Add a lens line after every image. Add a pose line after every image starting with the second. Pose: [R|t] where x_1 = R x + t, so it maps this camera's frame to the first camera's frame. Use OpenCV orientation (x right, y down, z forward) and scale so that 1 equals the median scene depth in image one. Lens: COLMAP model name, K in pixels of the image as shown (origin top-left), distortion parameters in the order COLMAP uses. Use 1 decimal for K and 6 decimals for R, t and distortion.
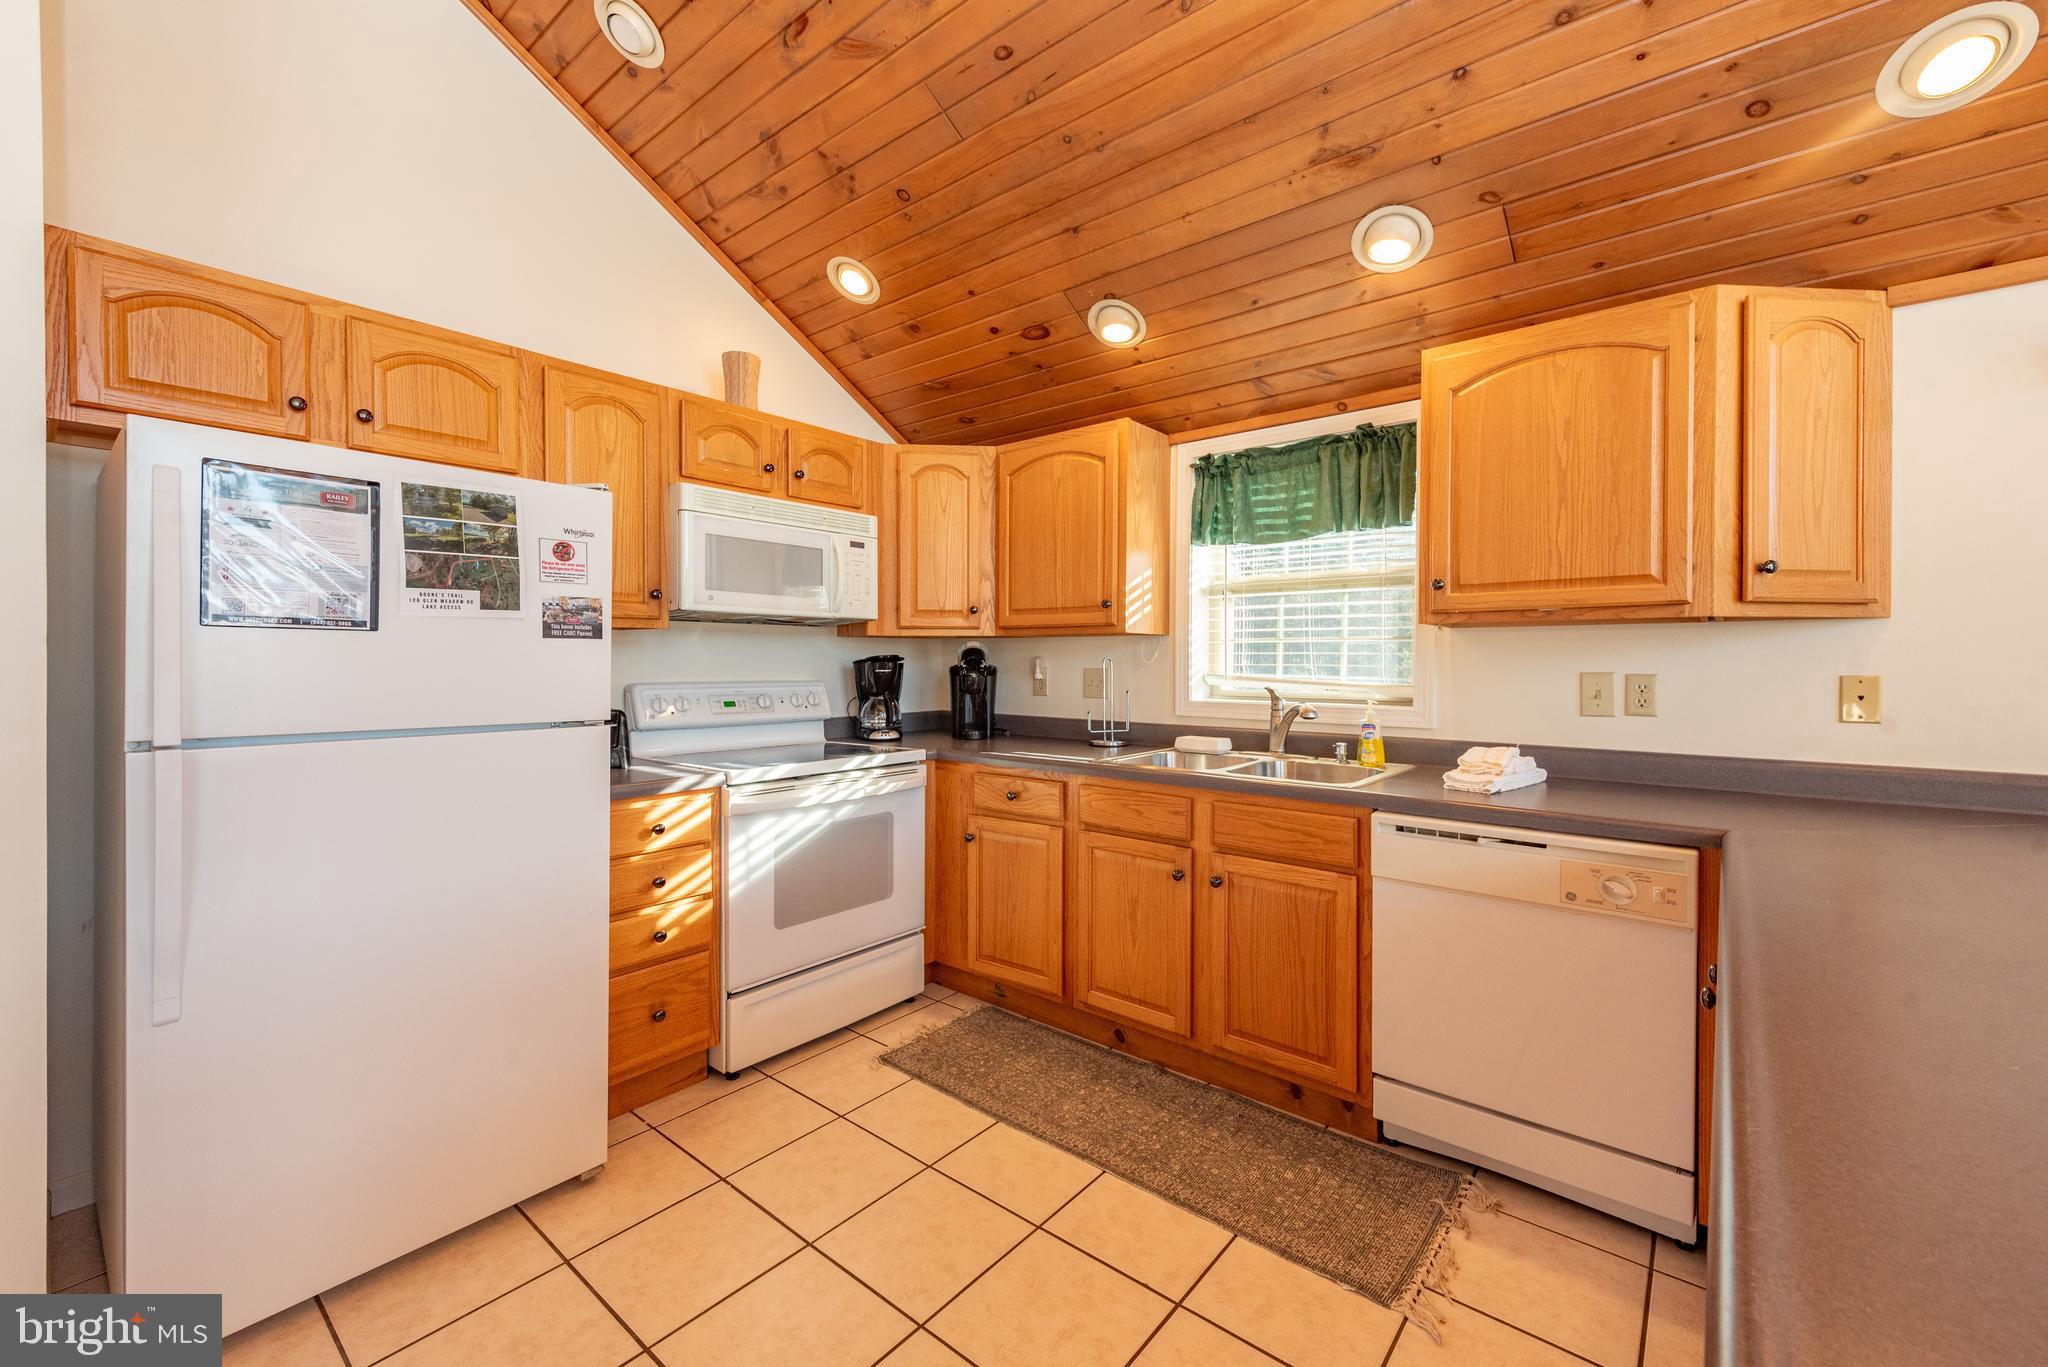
lens RADIAL K [[818.6, 0, 1121.1], [0, 818.6, 668.3], [0, 0, 1]] dist [0.017089, -0.005510]
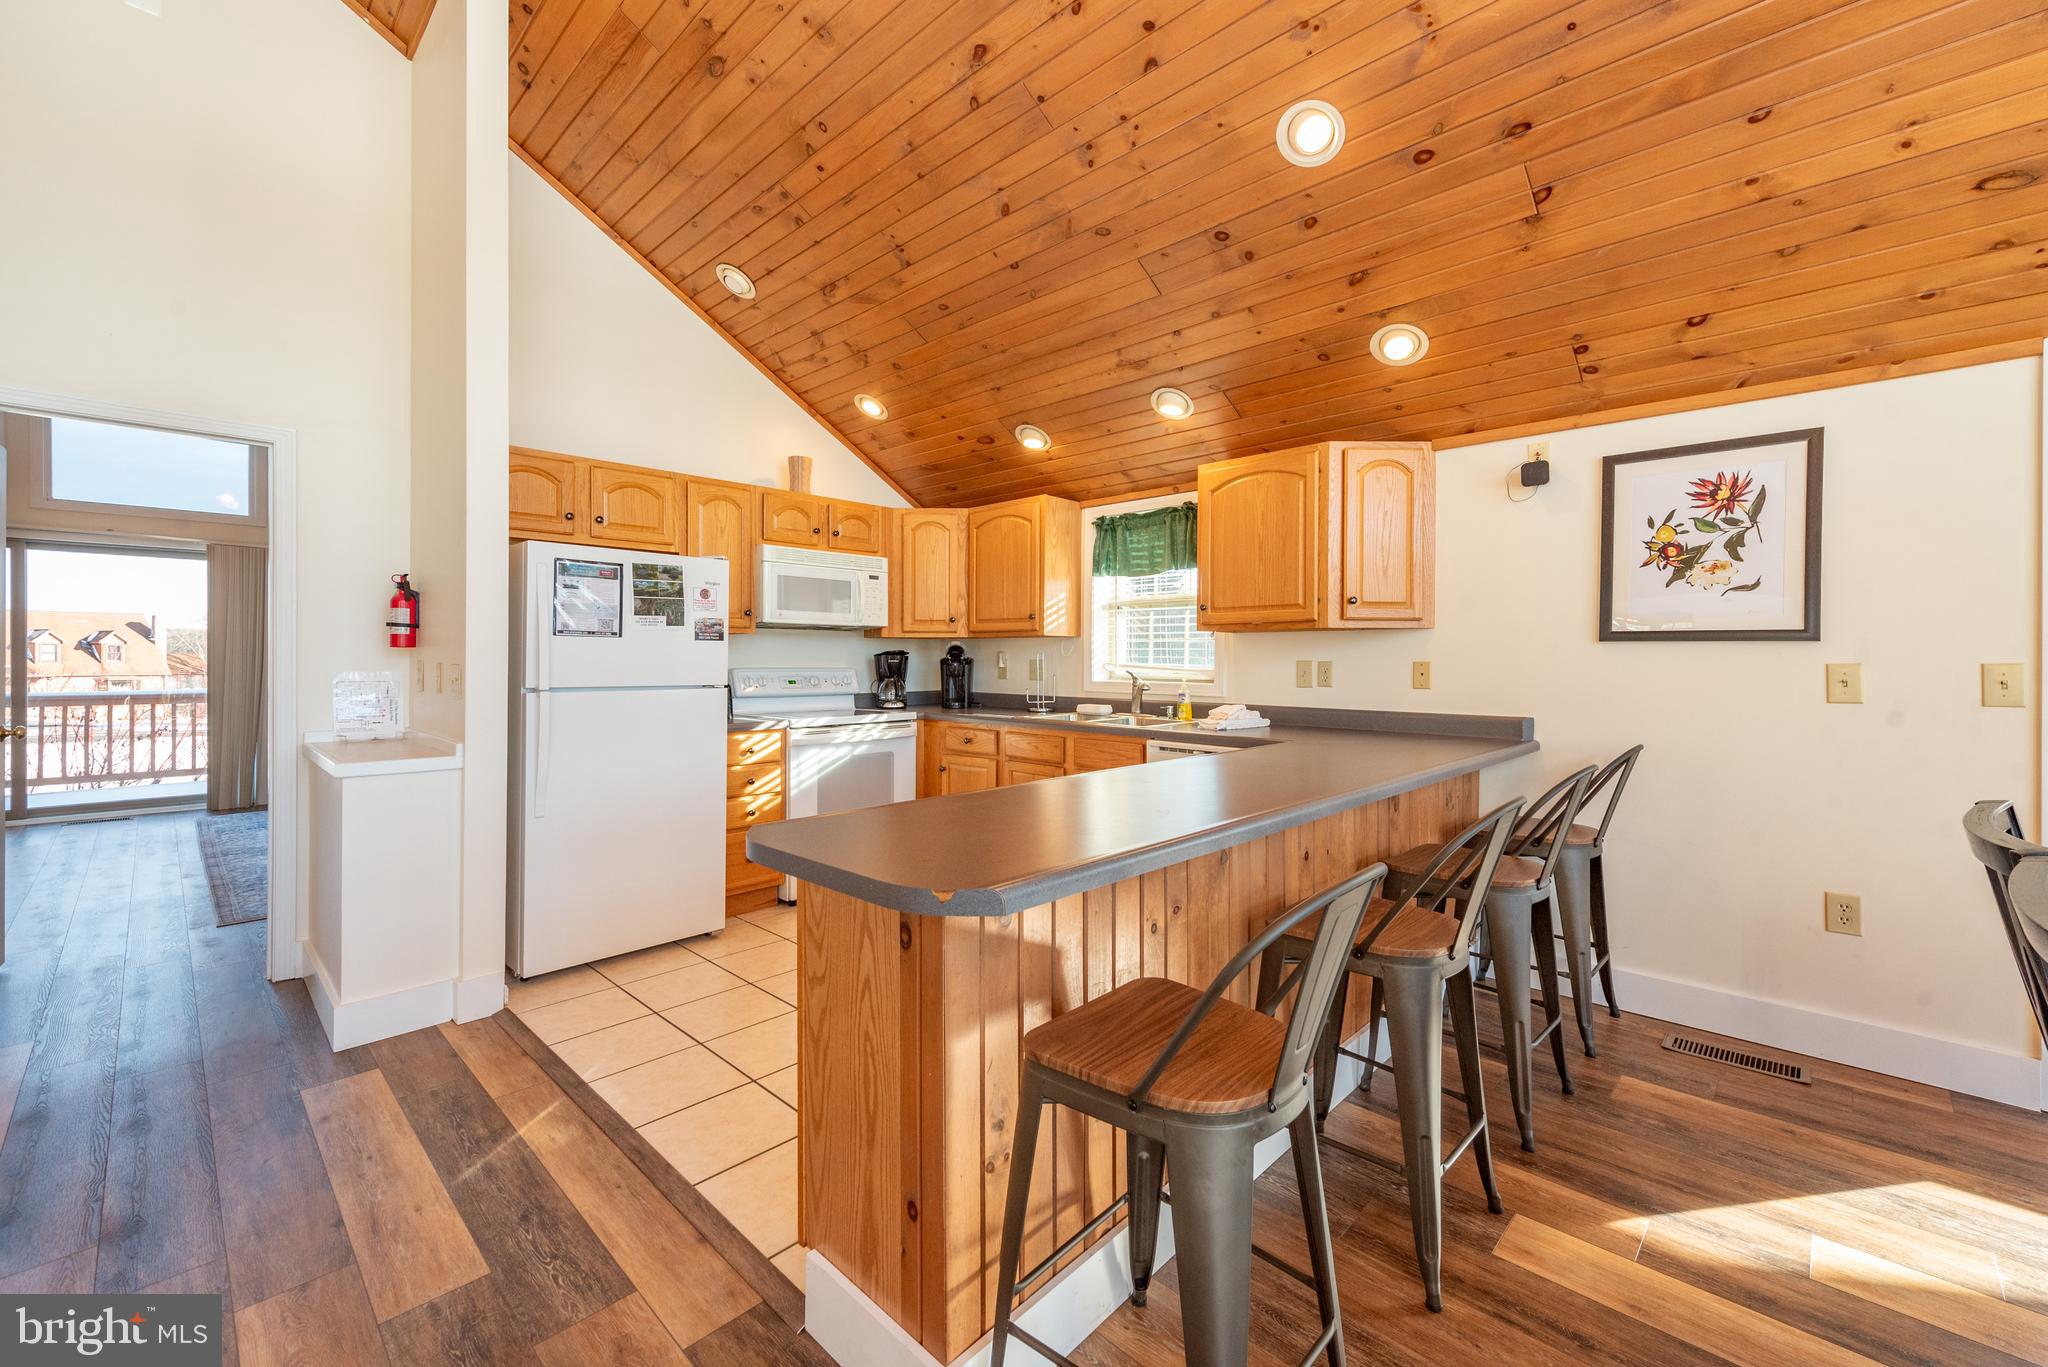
lens RADIAL K [[818.6, 0, 1120.9], [0, 818.6, 663.5], [0, 0, 1]] dist [0.017089, -0.005510]
pose [[0.997641, 0.000973, -0.068636, 0.292638], [-0.001182, 0.999995, -0.003004, 0.015283], [0.068633, 0.003078, 0.997637, -0.592160]]
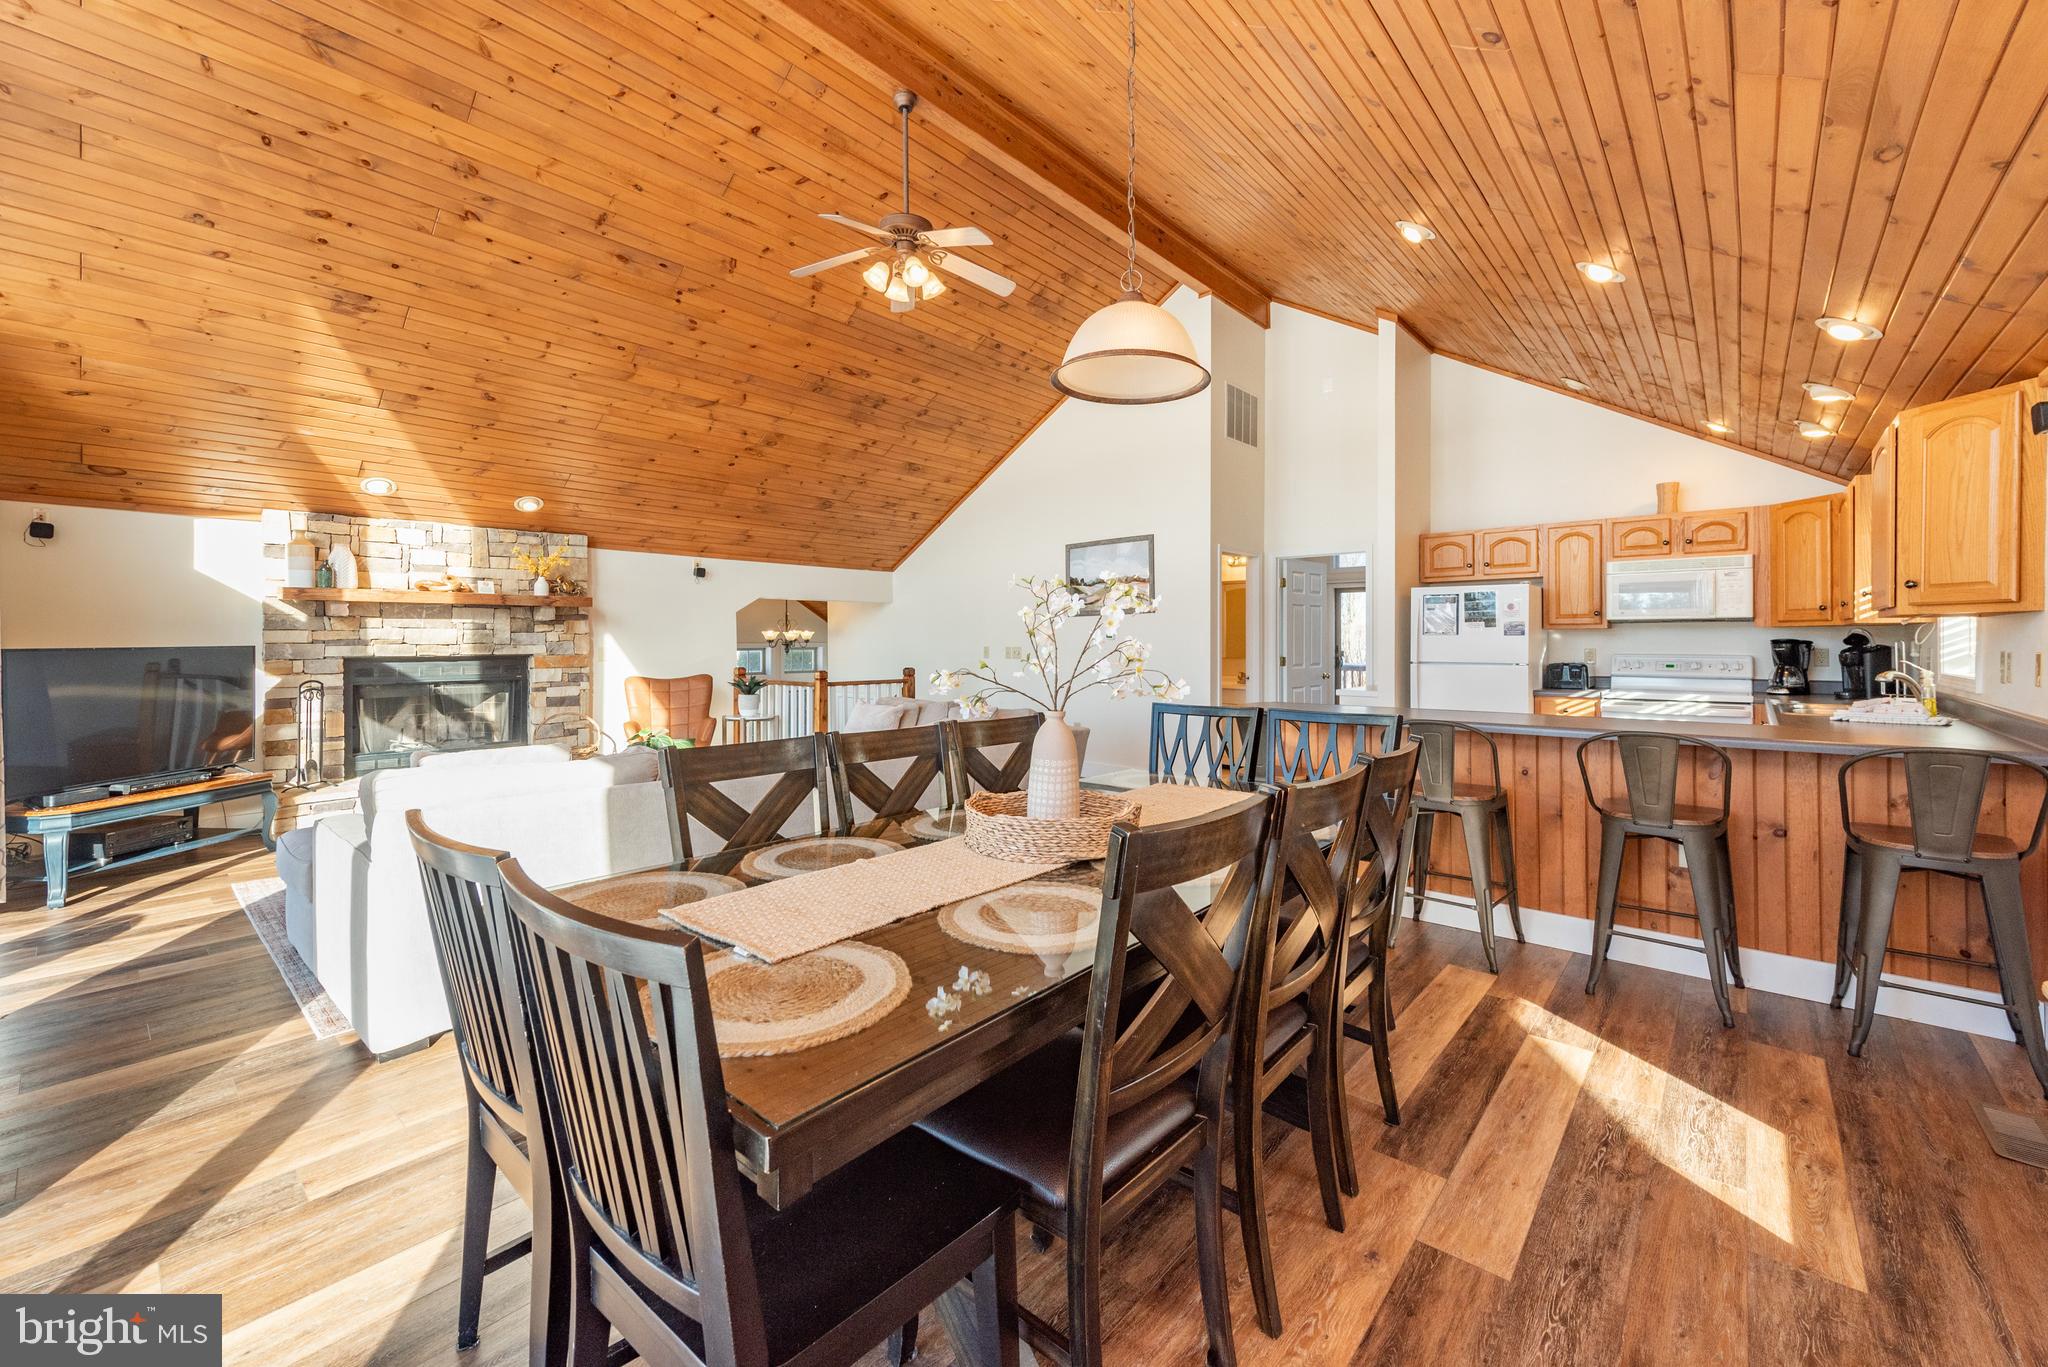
lens RADIAL K [[853.8, 0, 964.9], [0, 853.8, 634.8], [0, 0, 1]] dist [-0.004823, 0.001521]
pose [[-0.100646, -0.014149, -0.994822, 1.953268], [-0.008907, 0.999872, -0.013320, 0.014896], [0.994882, 0.007521, -0.100759, -0.497916]]
